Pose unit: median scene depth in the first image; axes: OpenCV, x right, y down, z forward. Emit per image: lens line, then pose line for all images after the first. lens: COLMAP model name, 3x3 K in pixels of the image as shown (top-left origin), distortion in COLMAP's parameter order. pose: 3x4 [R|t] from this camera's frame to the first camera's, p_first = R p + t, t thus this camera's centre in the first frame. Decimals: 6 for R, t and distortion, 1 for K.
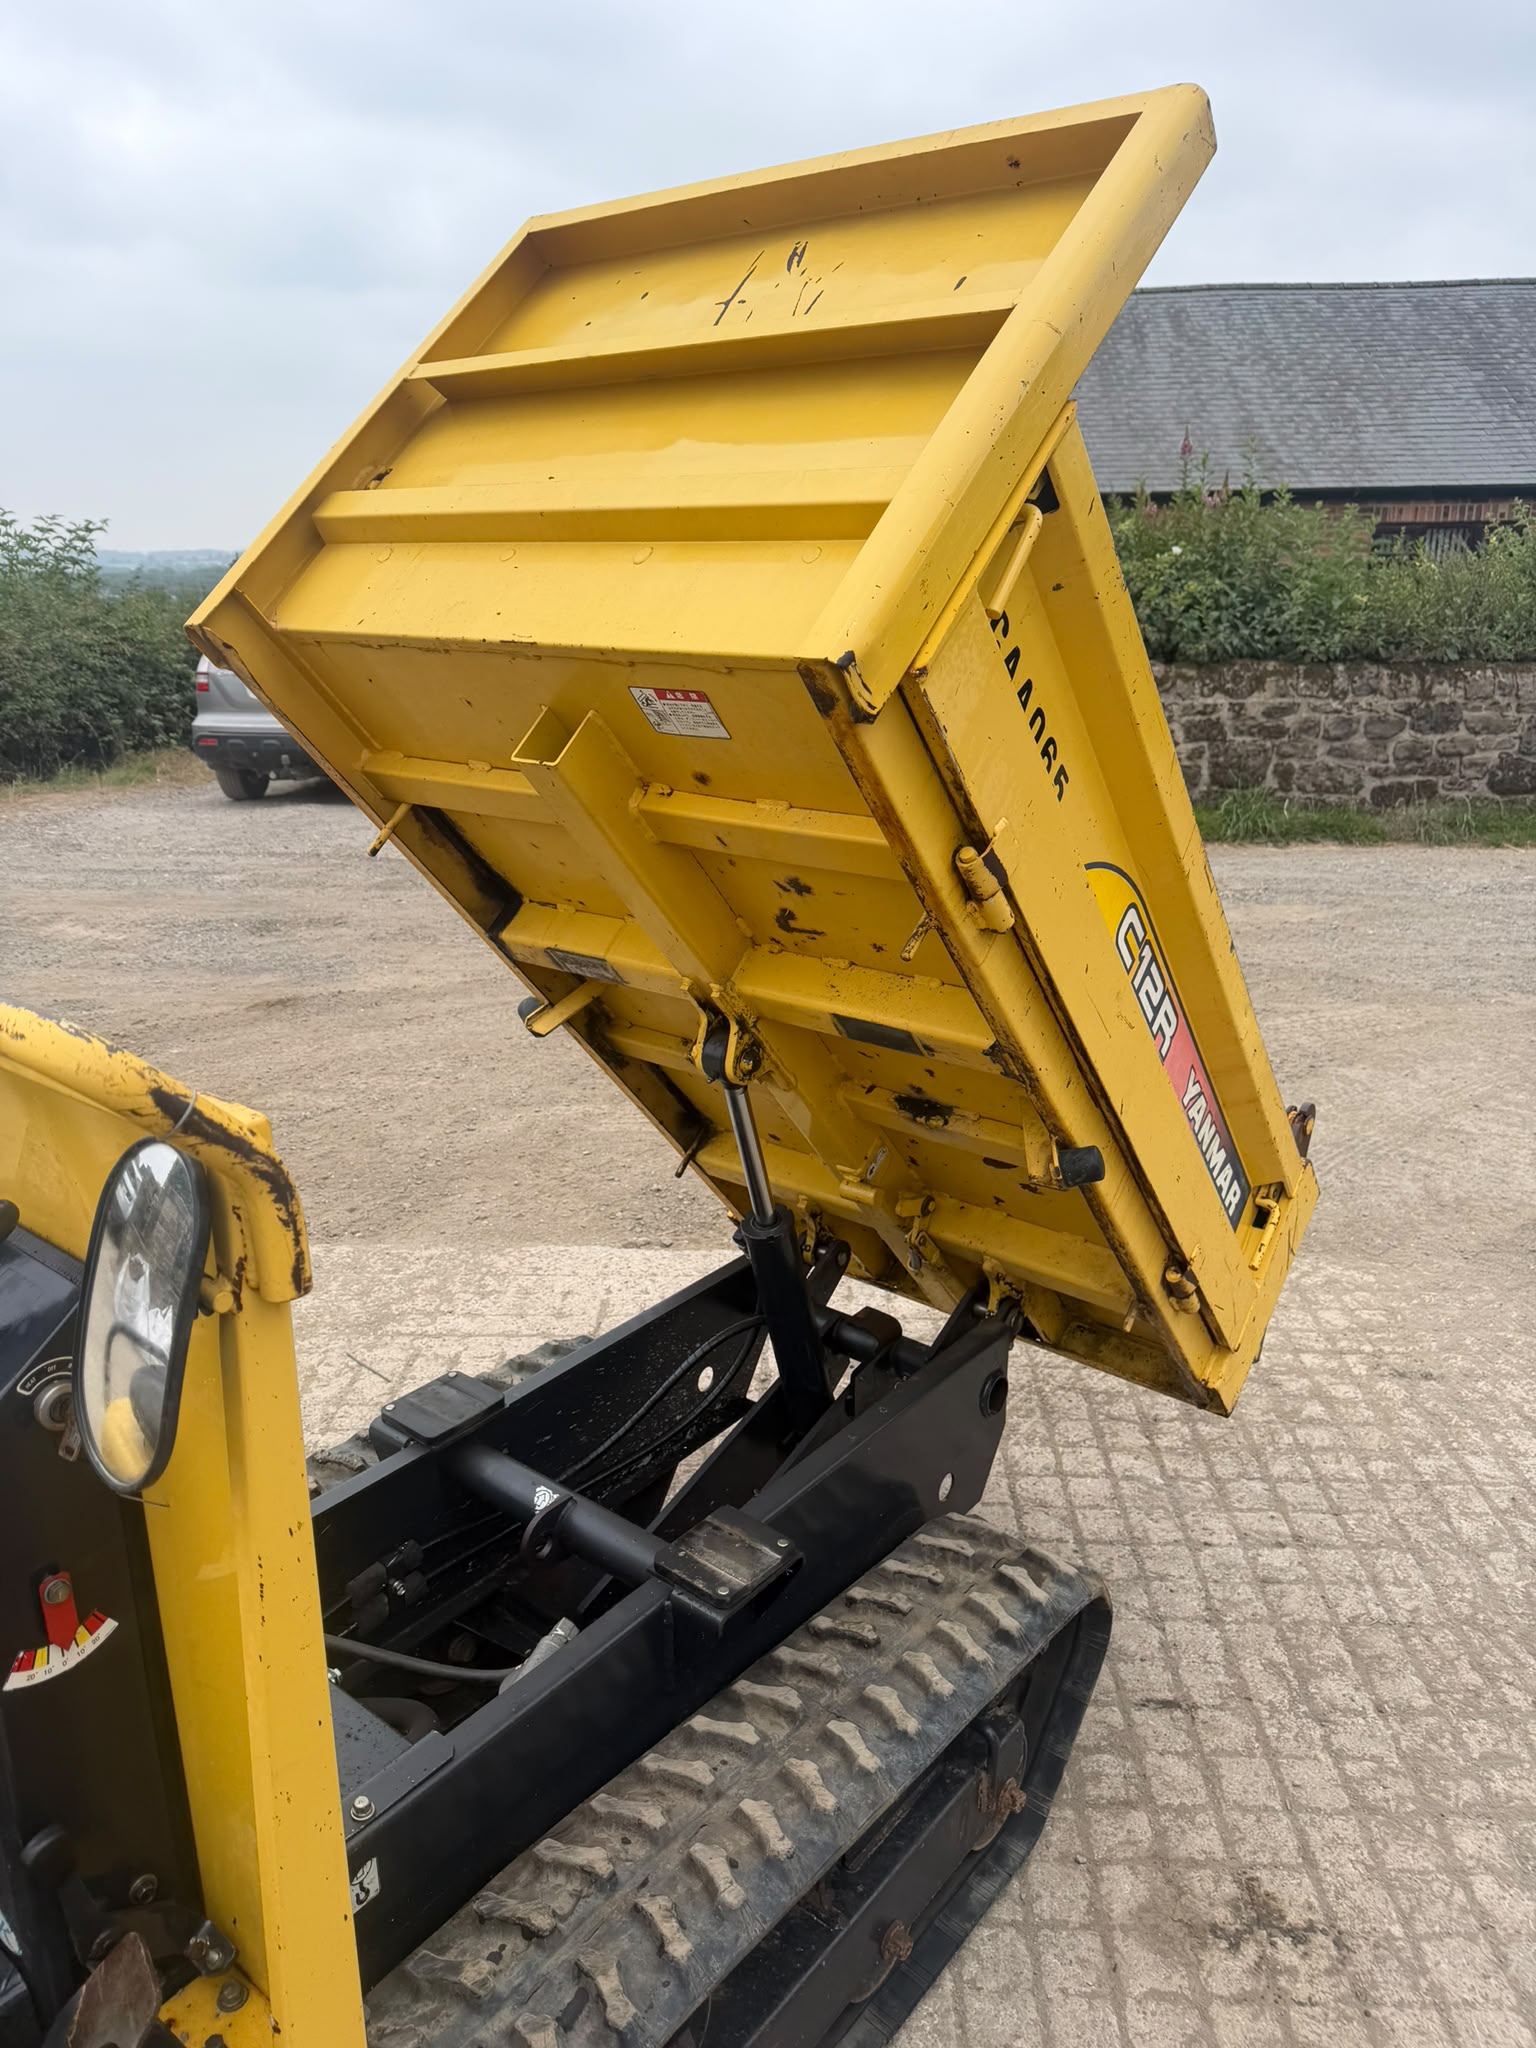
lens RADIAL K [[1418.2, 0, 727.4], [0, 1418.2, 993.0], [0, 0, 1]] dist [0.054424, -0.087840]
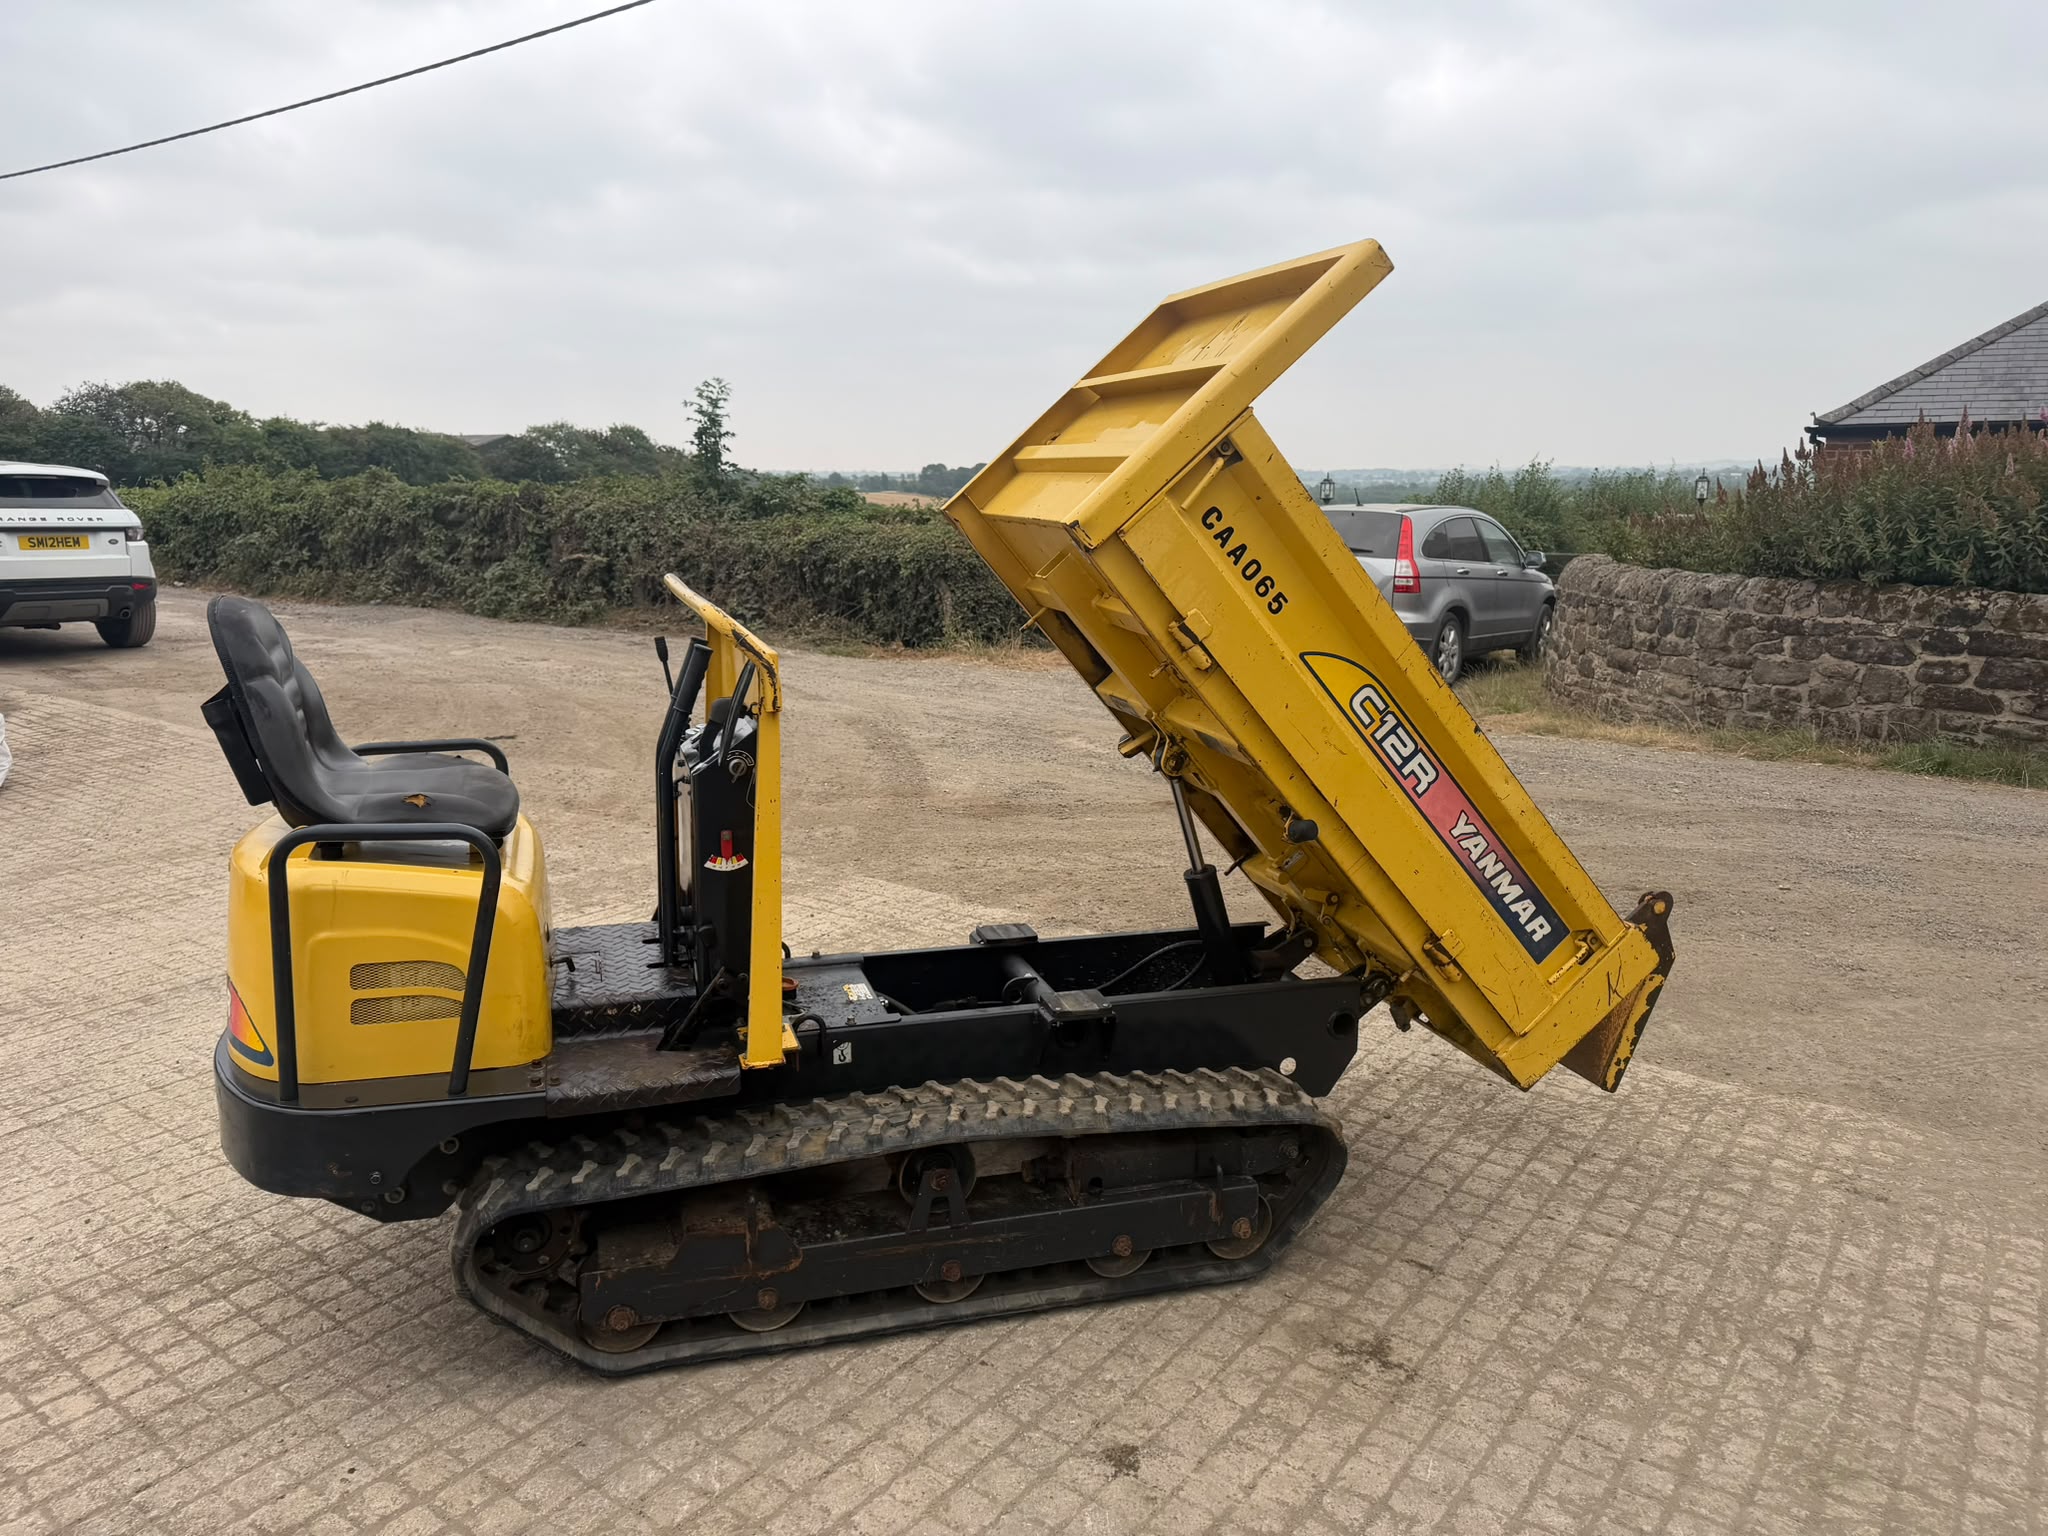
lens RADIAL K [[1449.0, 0, 1014.1], [0, 1449.0, 733.1], [0, 0, 1]] dist [-0.003091, -0.003887]
pose [[0.828775, 0.110054, -0.548653, 0.645075], [-0.174950, 0.982279, -0.067239, 0.132311], [0.531530, 0.151713, 0.833342, -0.460202]]
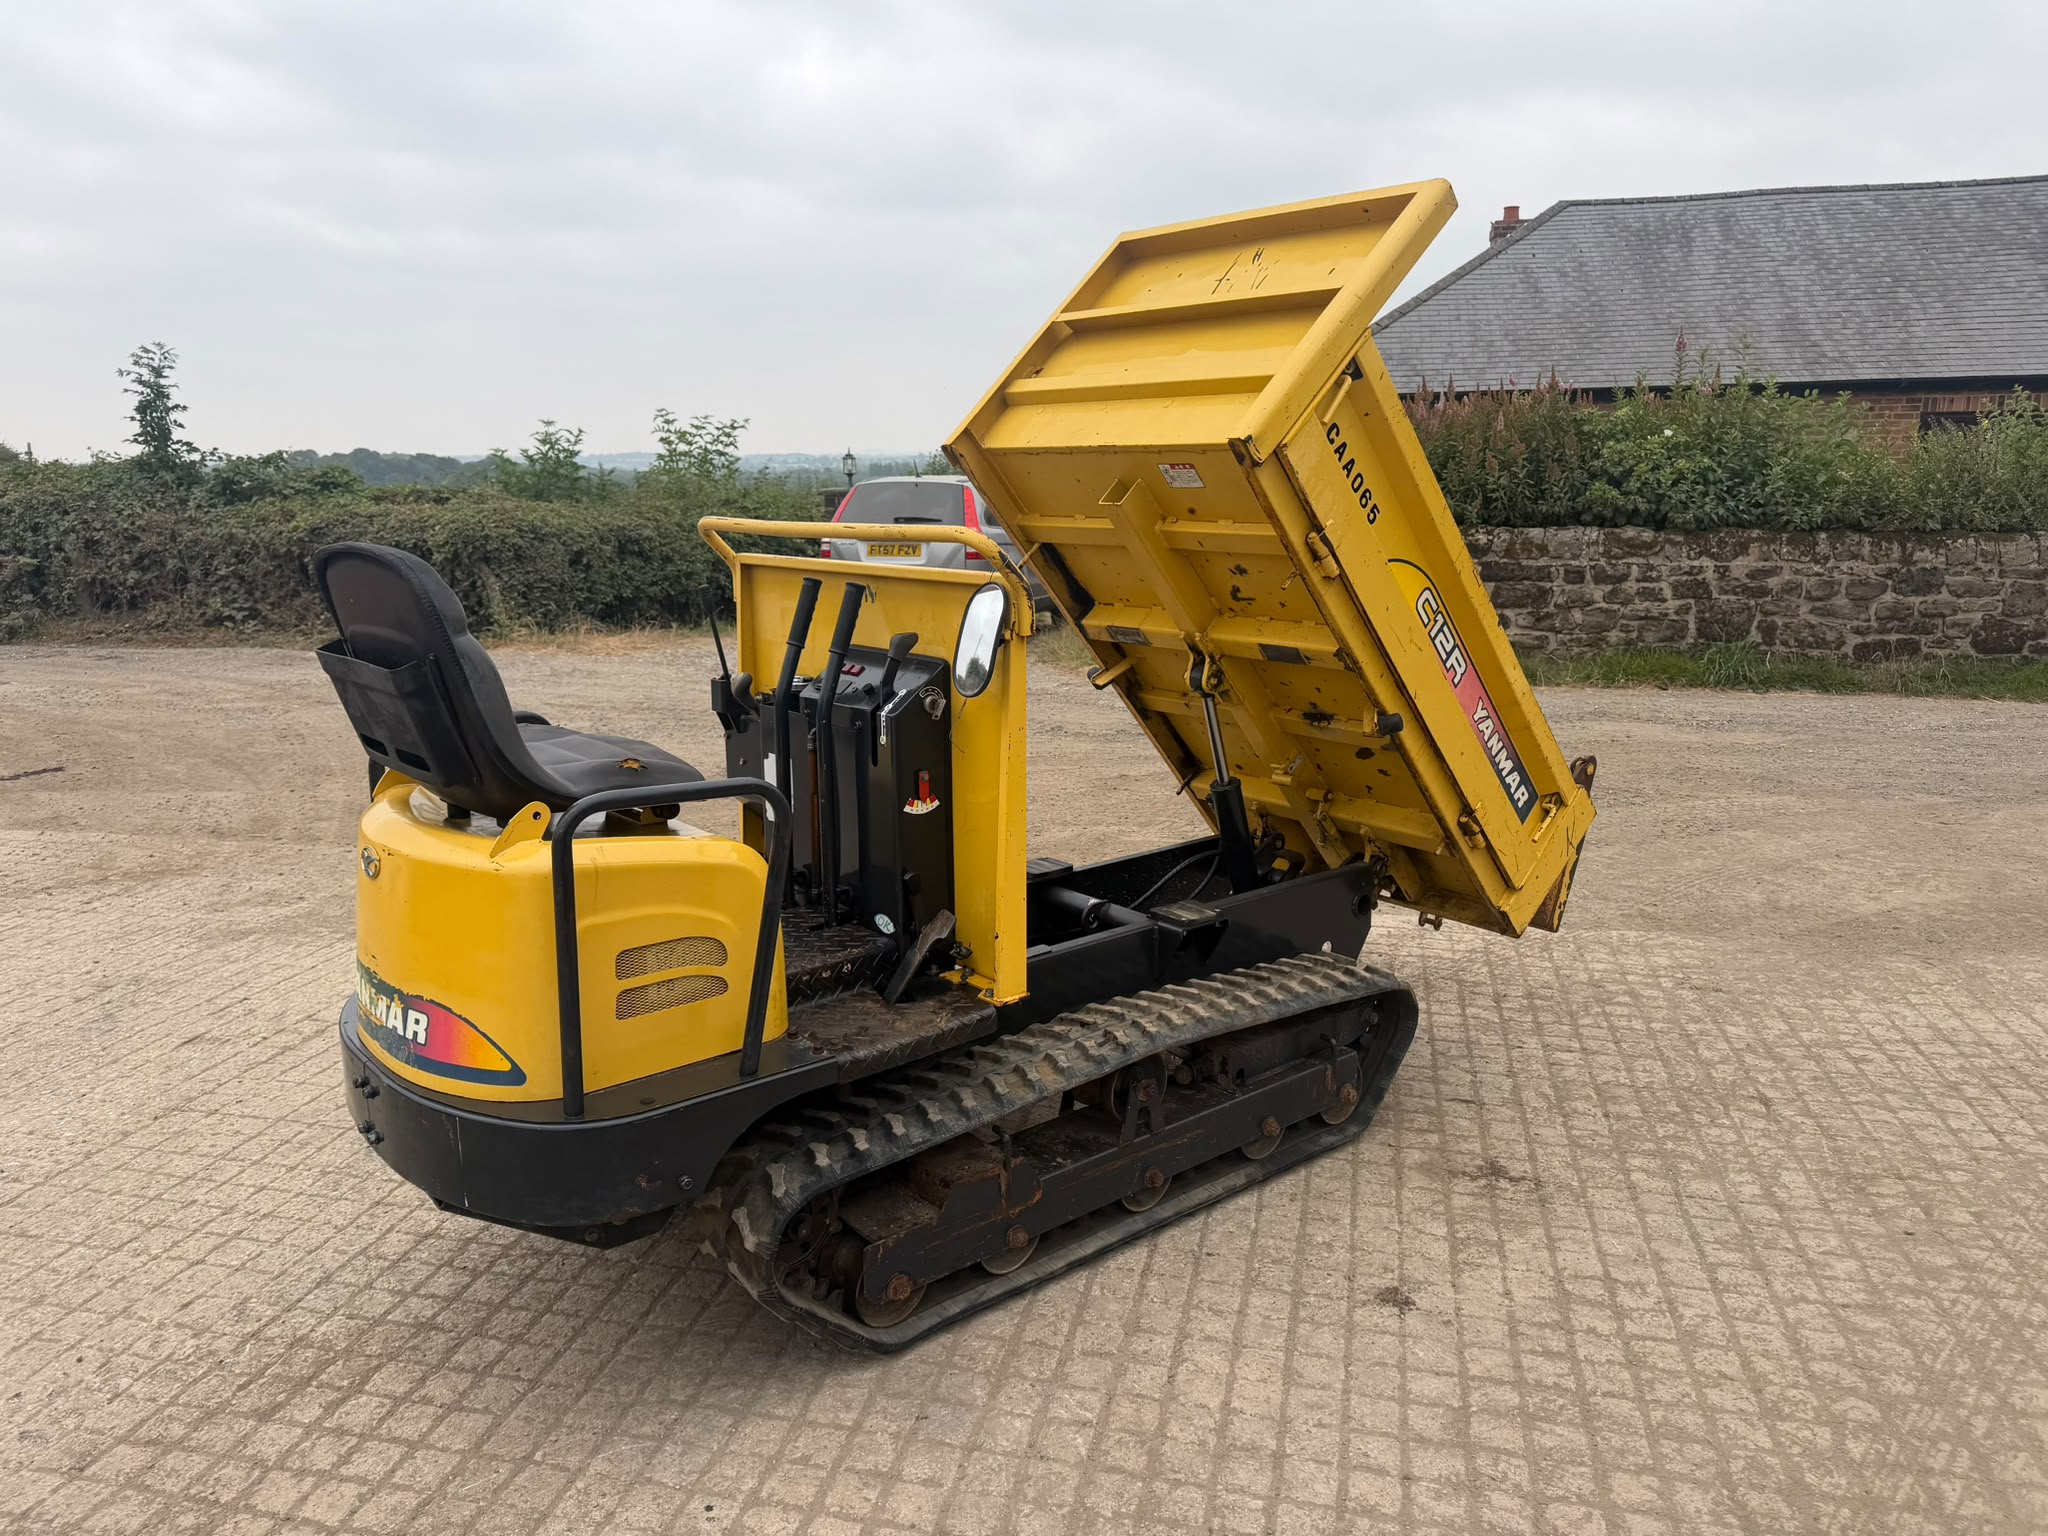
lens RADIAL K [[1444.1, 0, 993.5], [0, 1444.1, 774.0], [0, 0, 1]] dist [0.025029, -0.037753]
pose [[0.980706, 0.038850, -0.191587, 0.075320], [-0.054453, 0.995554, -0.076858, 0.260410], [0.187750, 0.085807, 0.978462, -0.679936]]
